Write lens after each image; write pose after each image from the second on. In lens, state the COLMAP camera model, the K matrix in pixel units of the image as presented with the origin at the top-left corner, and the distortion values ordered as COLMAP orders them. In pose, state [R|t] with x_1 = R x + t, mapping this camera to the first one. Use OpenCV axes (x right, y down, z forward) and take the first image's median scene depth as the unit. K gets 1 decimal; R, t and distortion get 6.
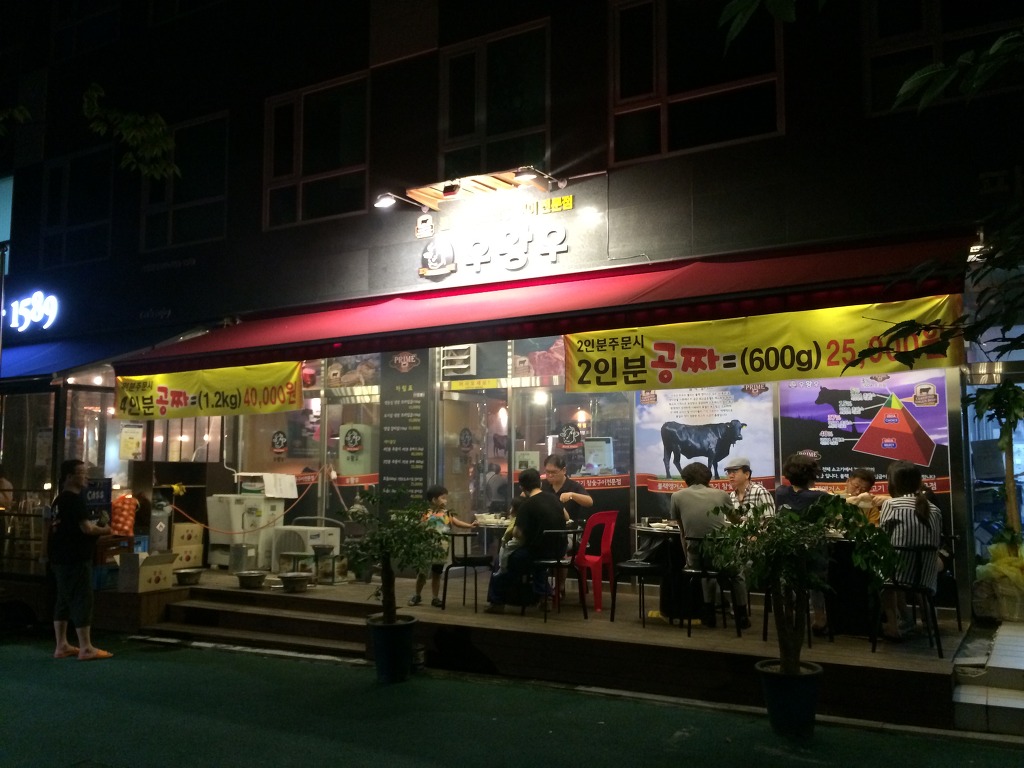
lens RADIAL K [[866.5, 0, 507.4], [0, 866.5, 385.3], [0, 0, 1]] dist [0.051912, -0.046783]
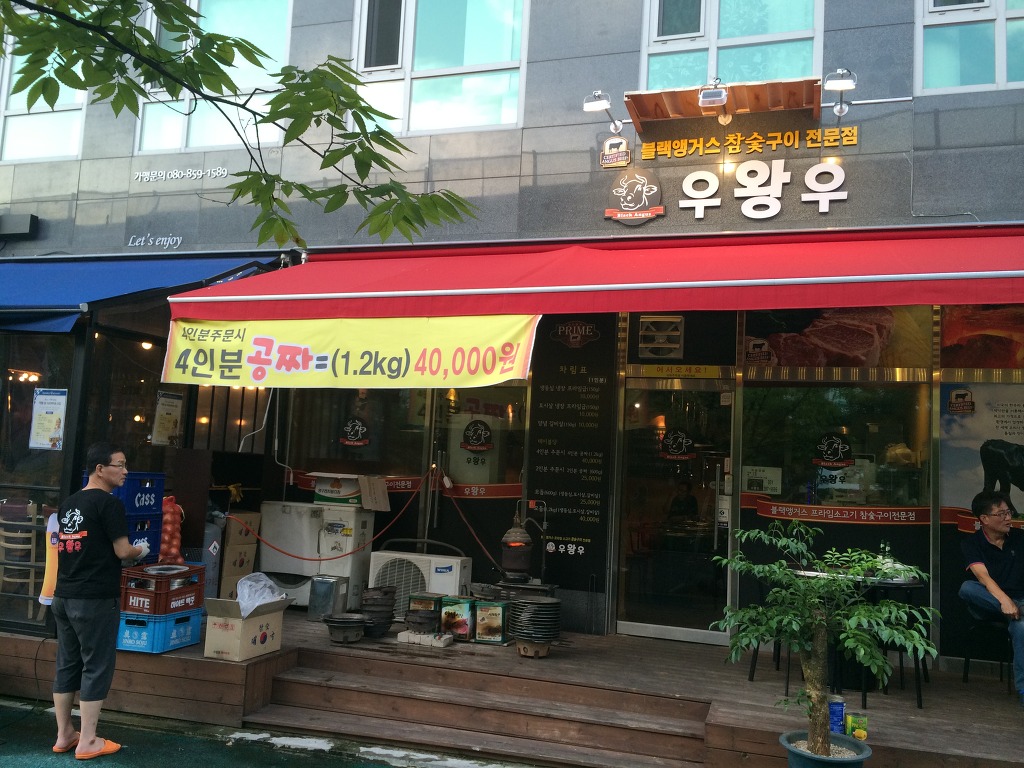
lens RADIAL K [[866.5, 0, 516.9], [0, 866.5, 386.1], [0, 0, 1]] dist [0.051912, -0.046783]
pose [[0.975904, 0.073262, 0.205533, -0.366393], [-0.072141, 0.997310, -0.012954, 0.035033], [-0.205929, -0.002185, 0.978564, 0.345142]]
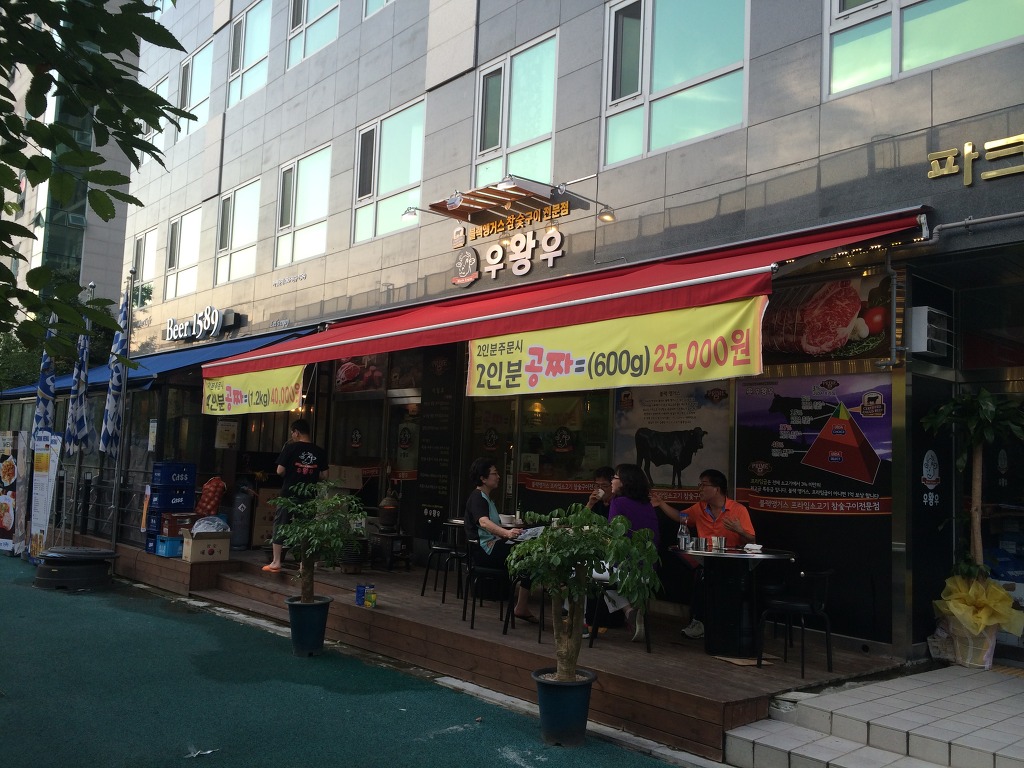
lens RADIAL K [[866.5, 0, 508.9], [0, 866.5, 380.0], [0, 0, 1]] dist [0.051912, -0.046783]
pose [[0.947615, 0.009446, -0.319276, 0.351642], [-0.012829, 0.999882, -0.008495, -0.001588], [0.319158, 0.012146, 0.947624, 0.024710]]
